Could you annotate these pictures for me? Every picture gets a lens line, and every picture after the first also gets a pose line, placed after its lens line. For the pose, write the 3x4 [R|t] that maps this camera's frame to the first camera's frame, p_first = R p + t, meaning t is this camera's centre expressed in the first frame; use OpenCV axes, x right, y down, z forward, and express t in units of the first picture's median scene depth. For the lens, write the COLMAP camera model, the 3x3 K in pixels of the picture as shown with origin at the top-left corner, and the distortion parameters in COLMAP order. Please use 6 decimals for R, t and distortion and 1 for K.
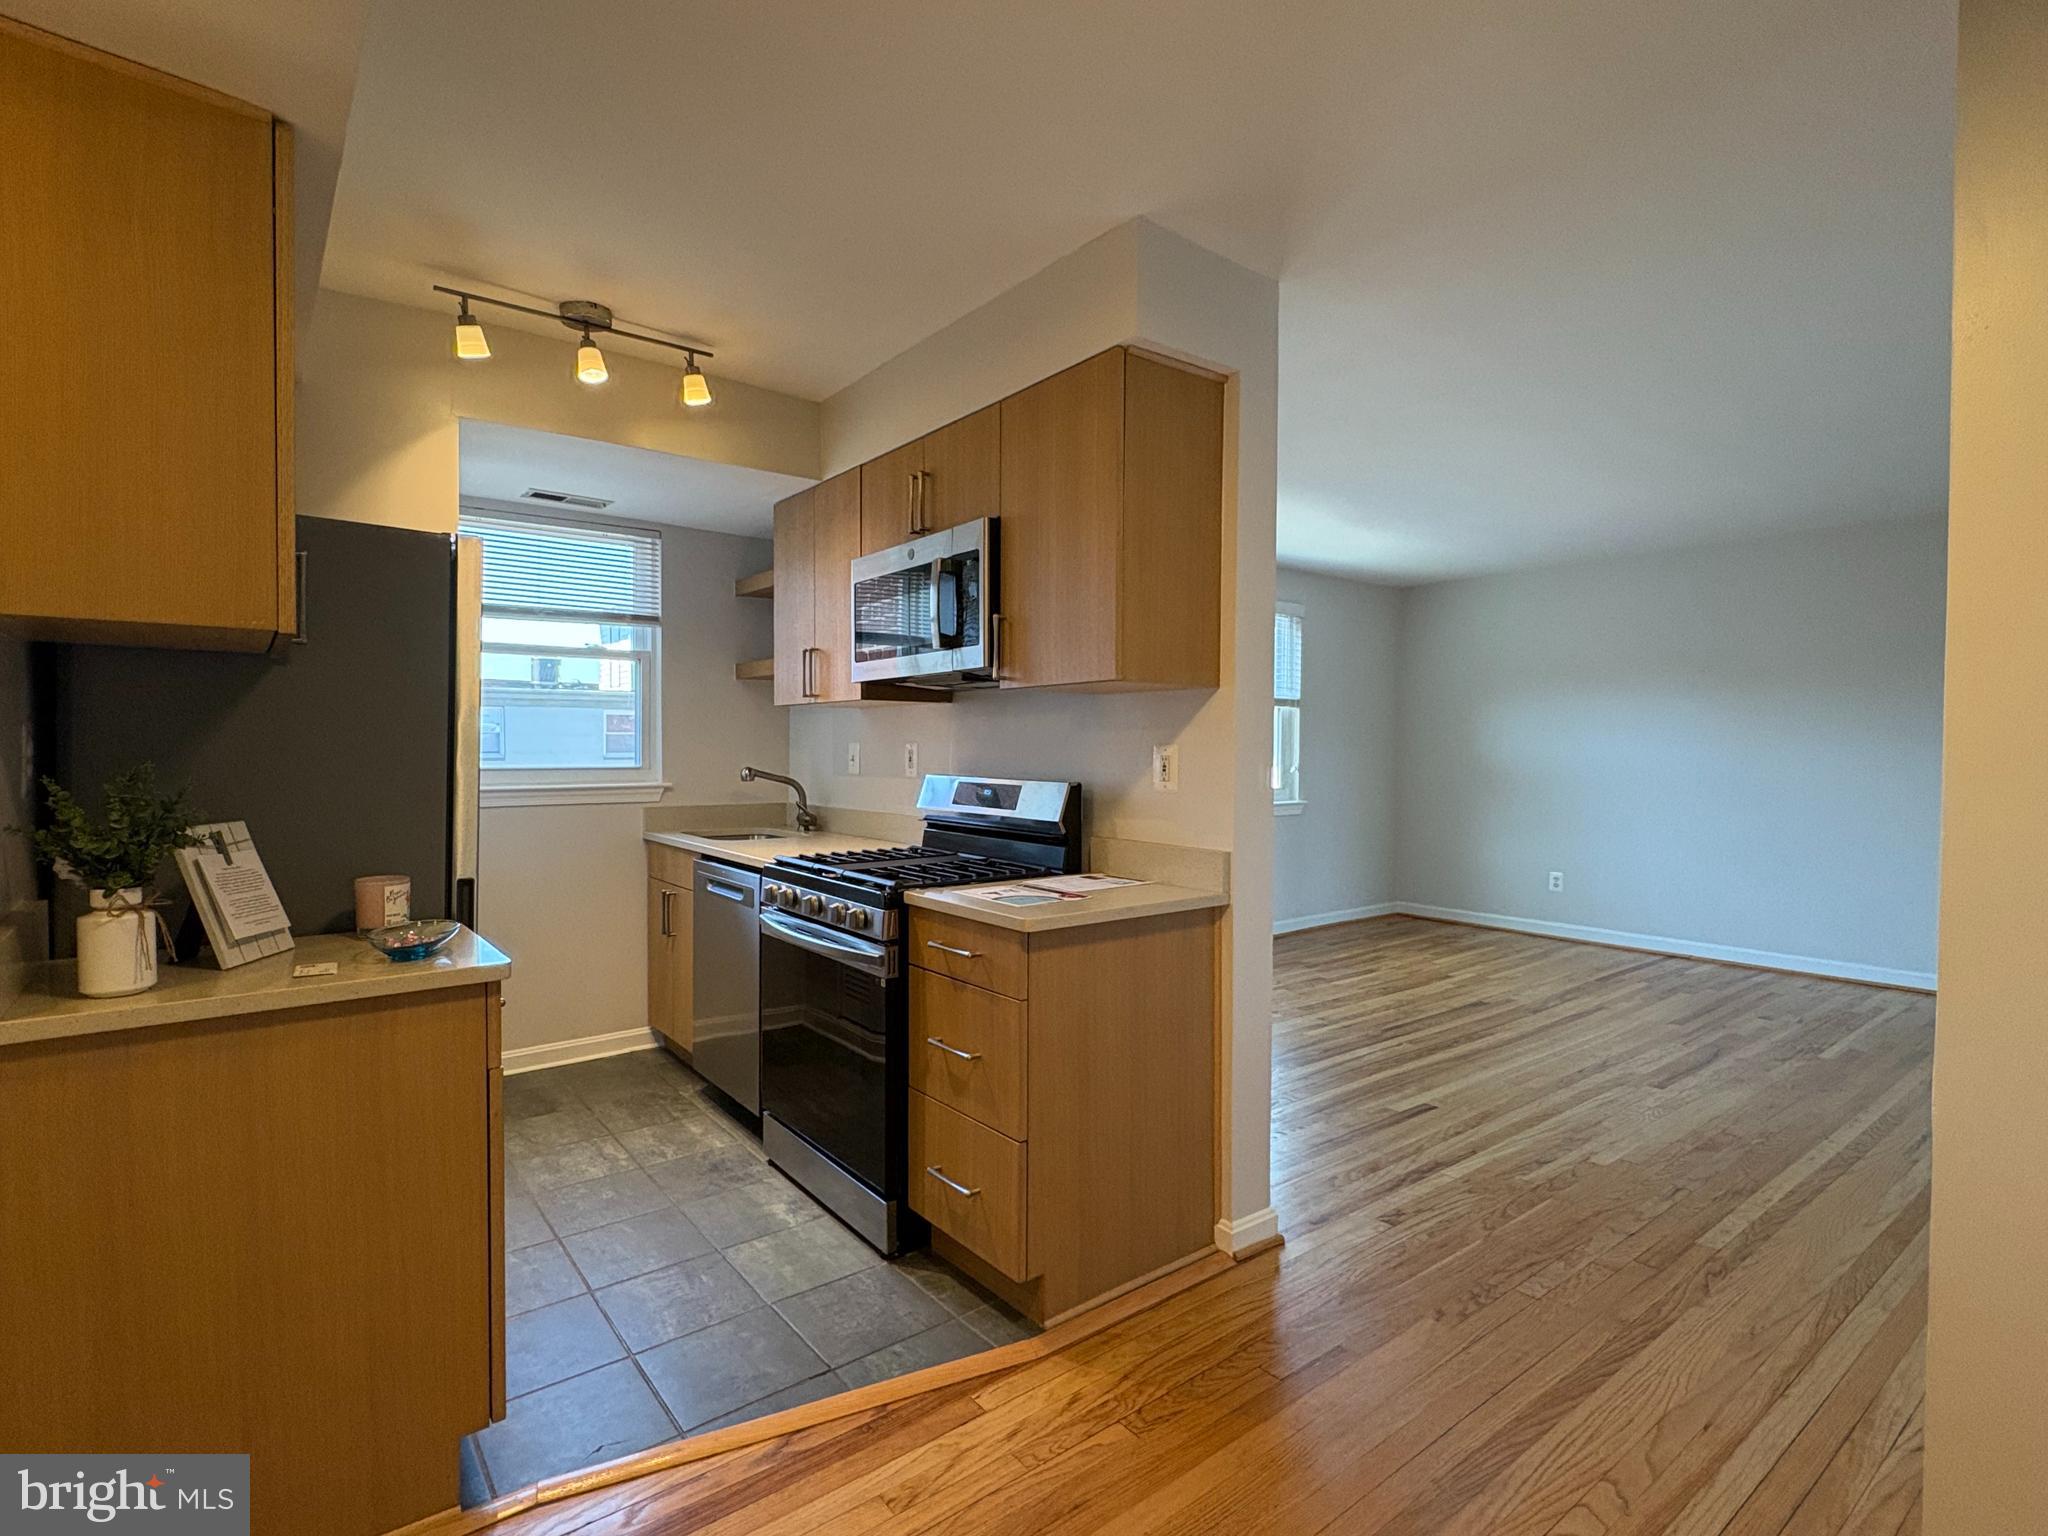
lens RADIAL K [[1003.9, 0, 1024.0], [0, 1003.9, 768.0], [0, 0, 1]] dist [0.001053, 0.001421]
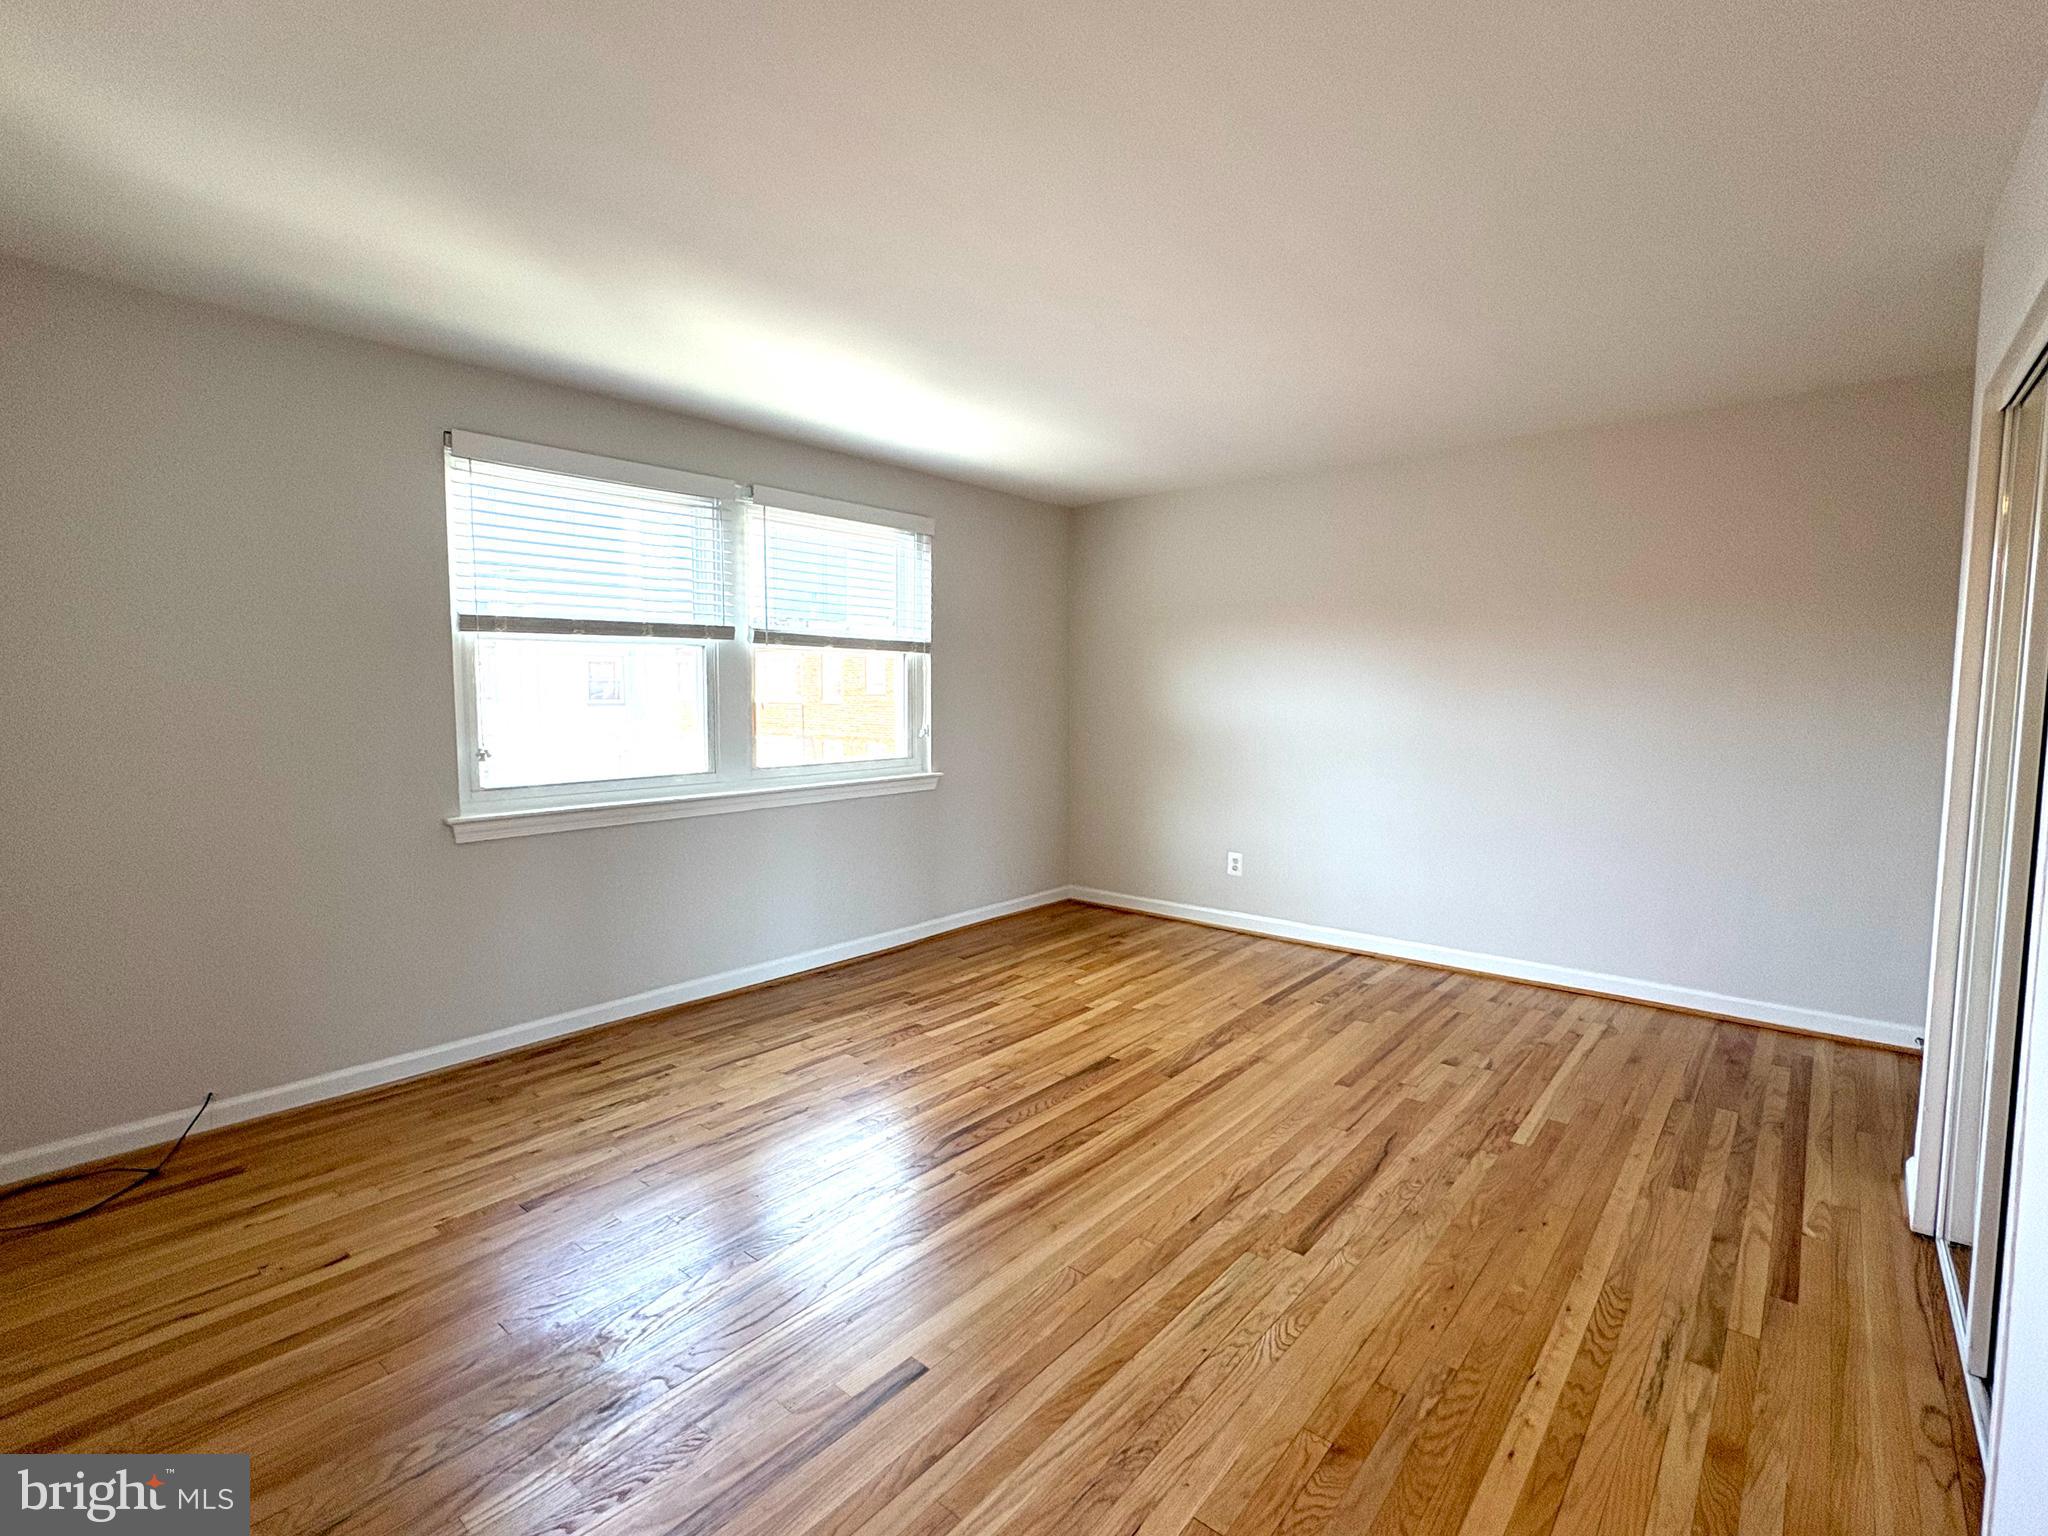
lens RADIAL K [[955.8, 0, 1024.0], [0, 955.8, 768.0], [0, 0, 1]] dist [0.001740, -0.000134]
pose [[0.978636, -0.017759, 0.204833, 0.258985], [0.005132, 0.998062, 0.062015, -0.023098], [-0.205537, -0.059639, 0.976830, 0.347937]]
